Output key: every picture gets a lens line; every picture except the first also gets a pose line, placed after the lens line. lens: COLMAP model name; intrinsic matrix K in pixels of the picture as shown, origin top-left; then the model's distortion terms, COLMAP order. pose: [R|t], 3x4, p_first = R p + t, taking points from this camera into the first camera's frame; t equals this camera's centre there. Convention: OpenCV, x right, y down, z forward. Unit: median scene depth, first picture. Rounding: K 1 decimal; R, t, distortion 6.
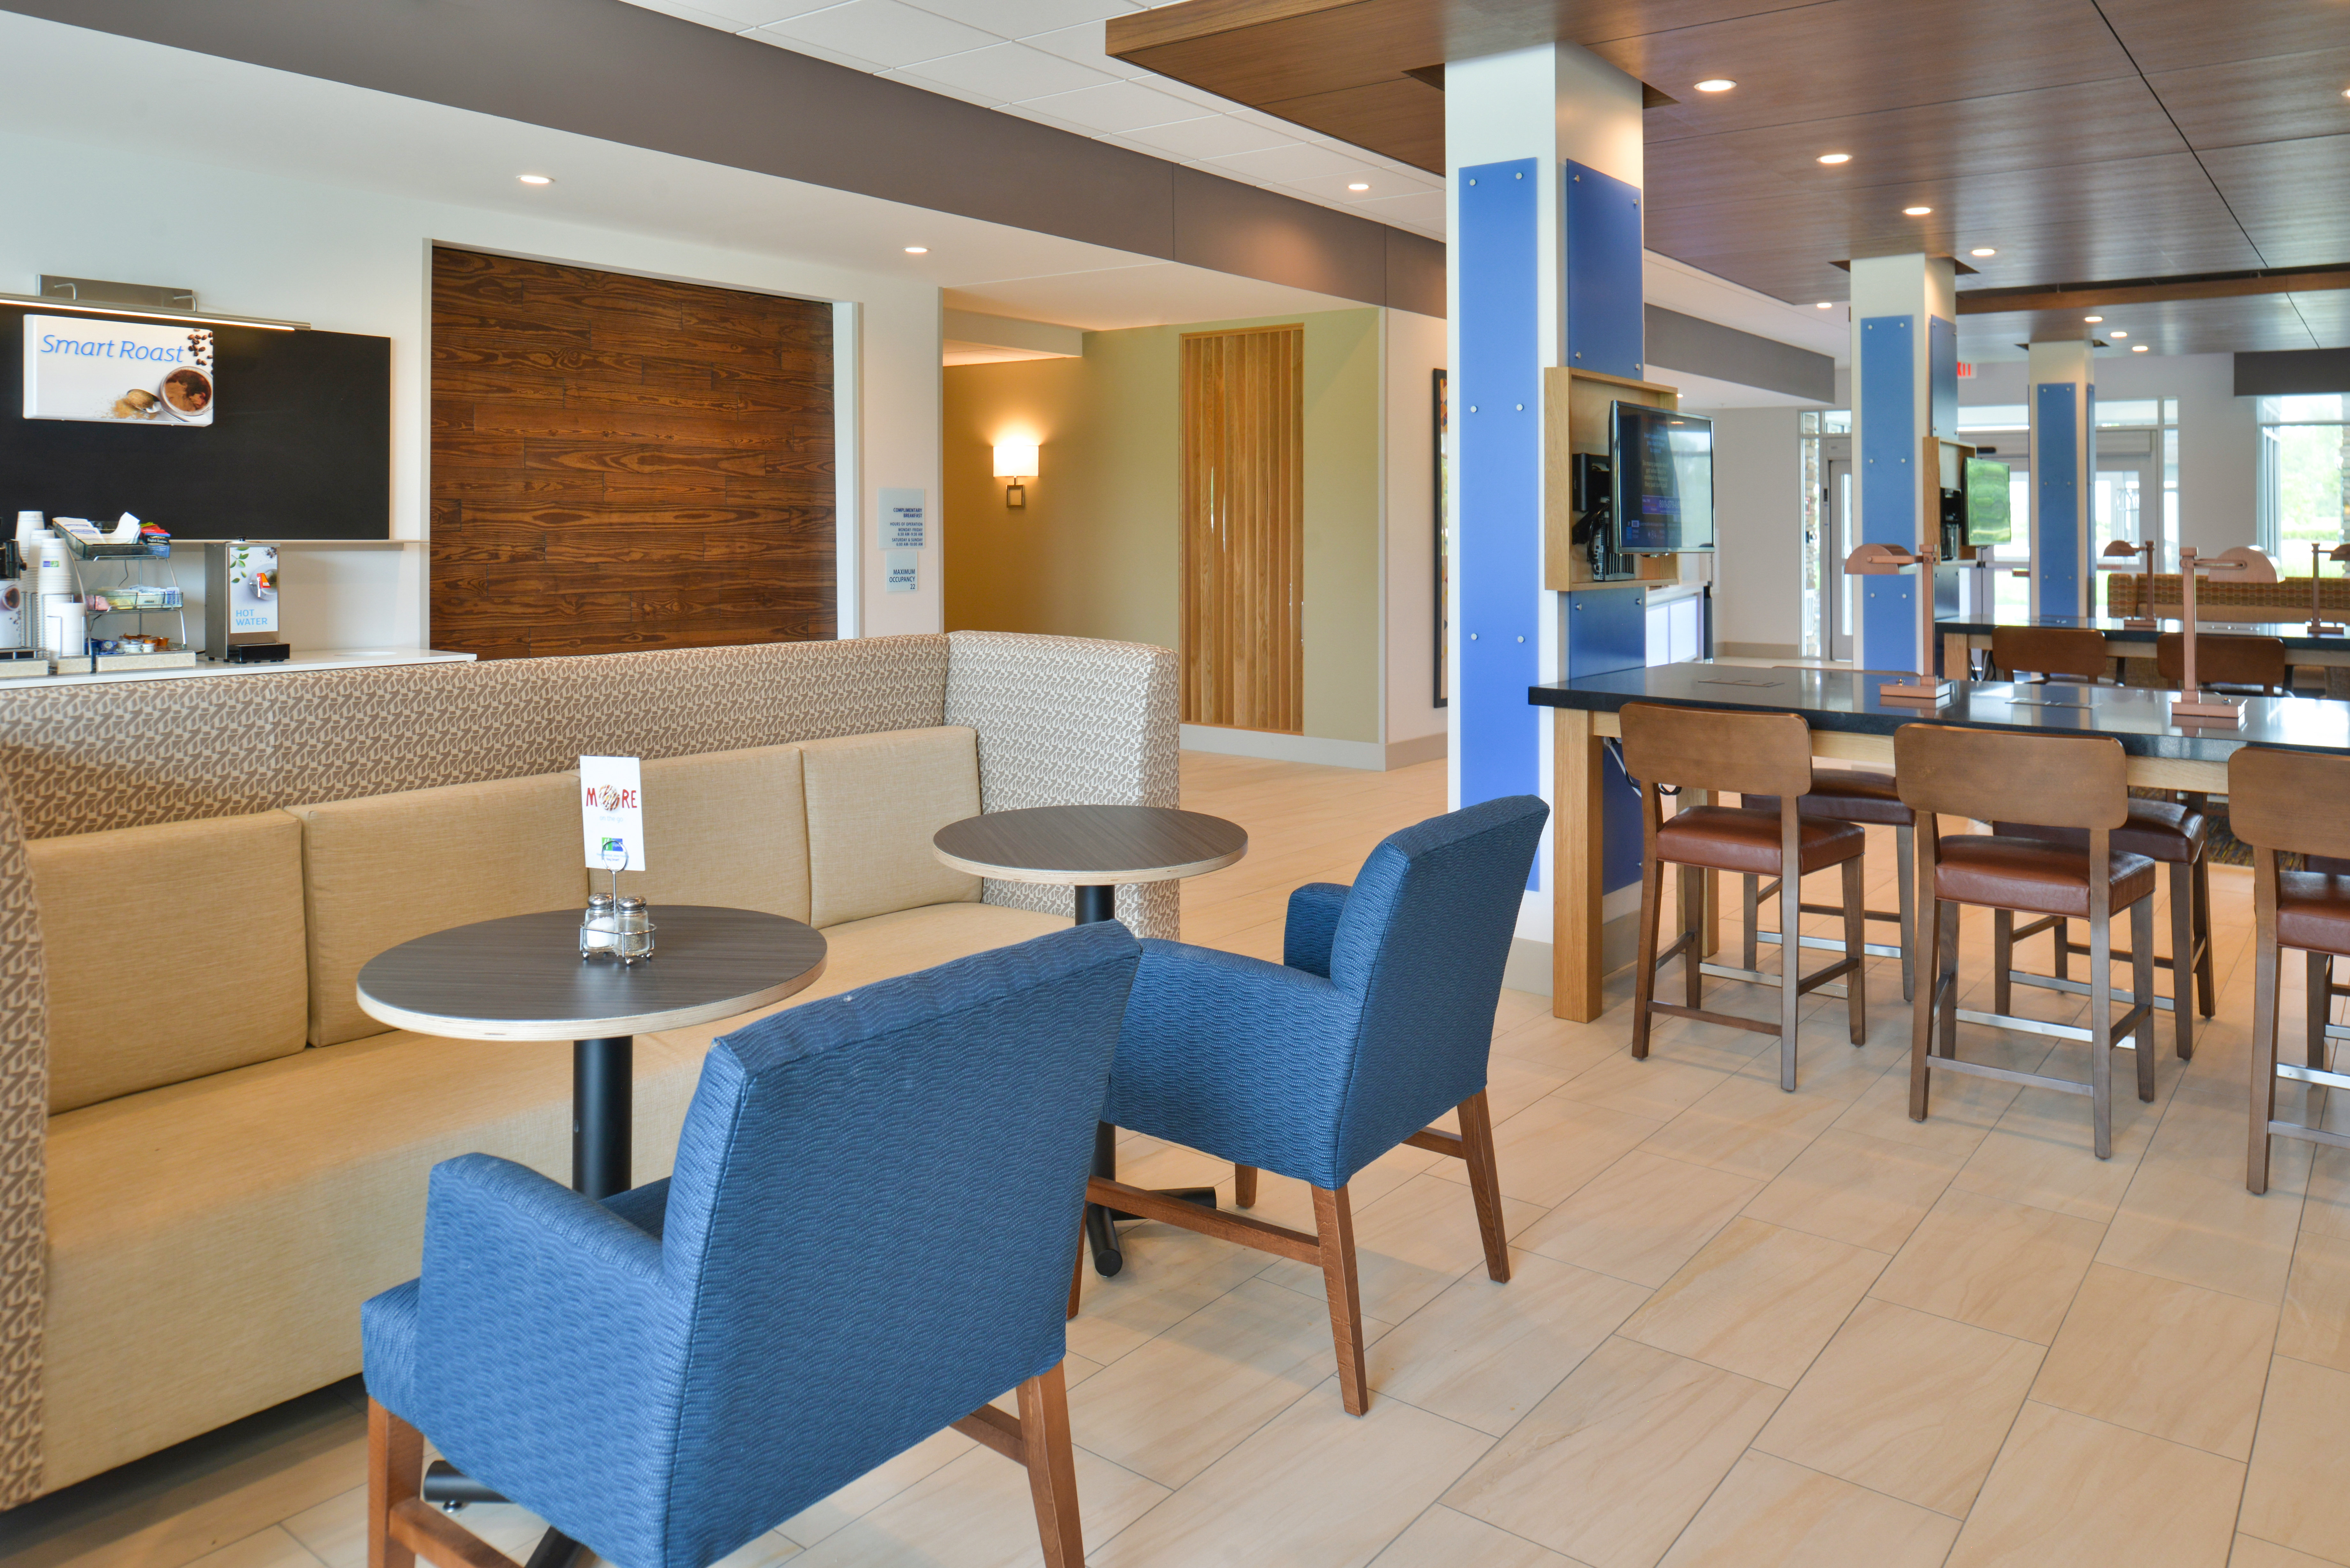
lens RADIAL K [[1626.1, 0, 1223.5], [0, 1626.1, 443.6], [0, 0, 1]] dist [-0.004351, -0.000176]
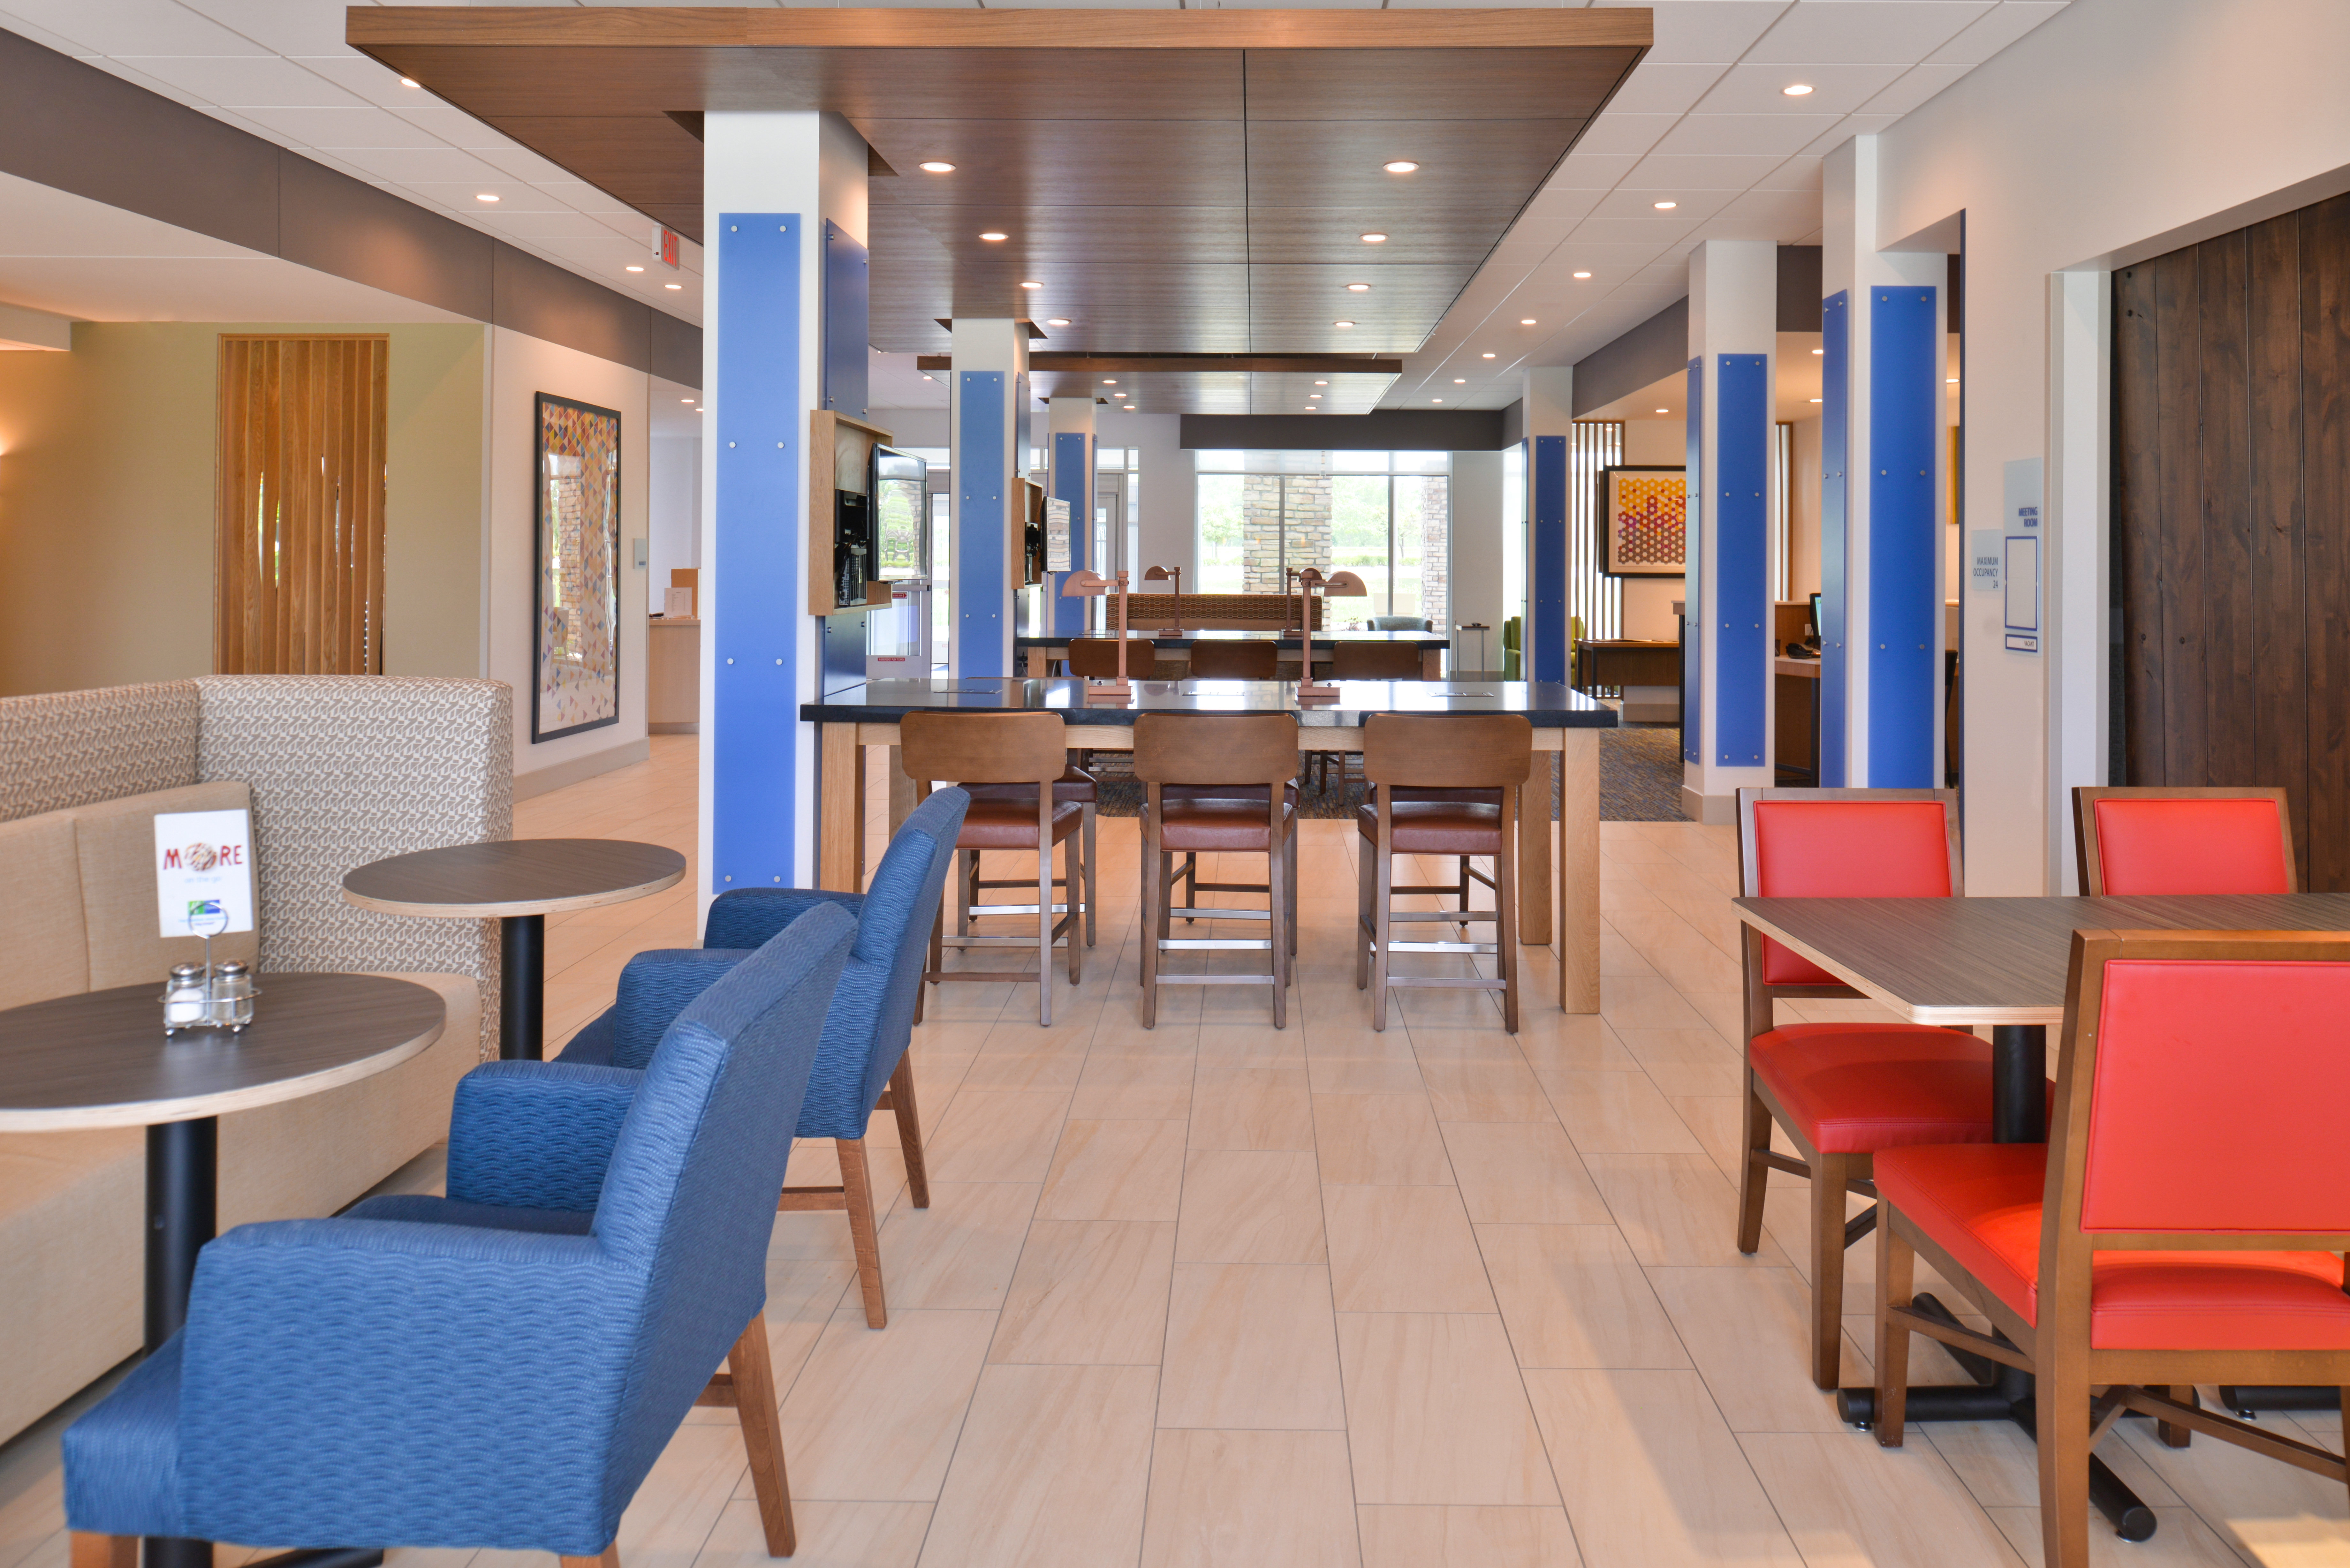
lens RADIAL K [[1626.1, 0, 1223.5], [0, 1626.1, 443.6], [0, 0, 1]] dist [-0.004351, -0.000176]
pose [[0.805106, 0.039474, 0.591816, -0.211640], [-0.029774, 0.999215, -0.026142, -0.004197], [-0.592383, 0.003427, 0.805649, -0.038486]]
